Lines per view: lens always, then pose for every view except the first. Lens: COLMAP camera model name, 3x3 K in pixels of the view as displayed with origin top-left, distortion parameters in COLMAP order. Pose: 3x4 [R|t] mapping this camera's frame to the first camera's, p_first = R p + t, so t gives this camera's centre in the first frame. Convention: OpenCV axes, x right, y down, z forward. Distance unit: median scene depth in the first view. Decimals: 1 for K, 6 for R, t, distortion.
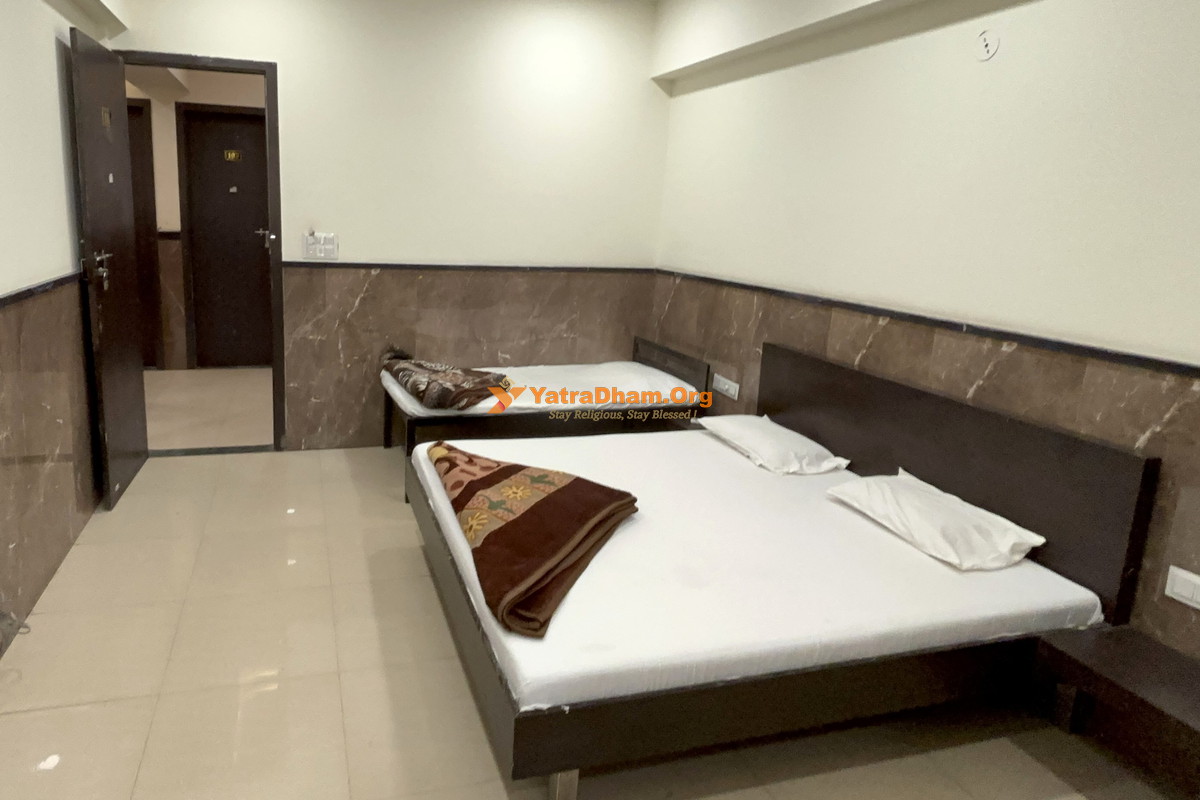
lens RADIAL K [[832.1, 0, 600.0], [0, 832.1, 400.0], [0, 0, 1]] dist [-0.002171, 0.000827]
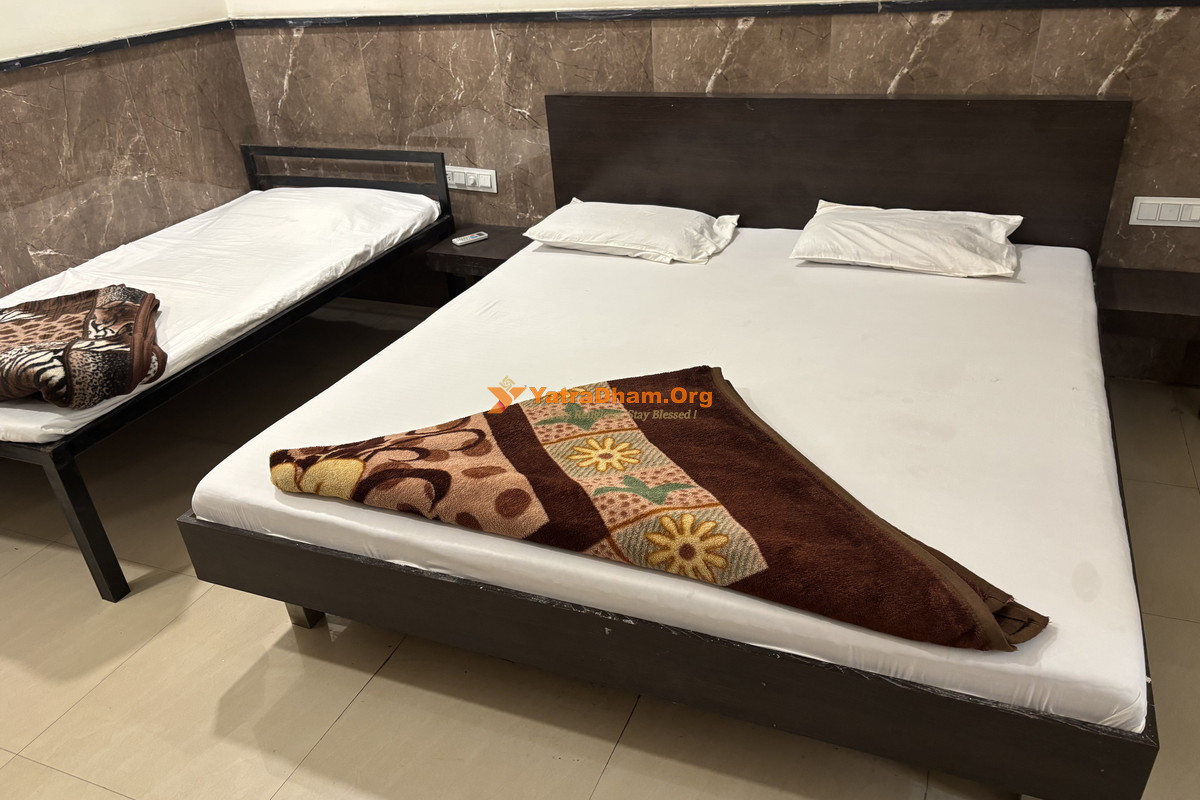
lens RADIAL K [[907.0, 0, 600.0], [0, 907.0, 400.0], [0, 0, 1]] dist [0.056224, -0.063985]
pose [[0.638614, -0.474434, 0.605875, -0.395388], [0.268717, 0.875258, 0.402139, -0.155123], [-0.721085, -0.094002, 0.686440, 0.448664]]
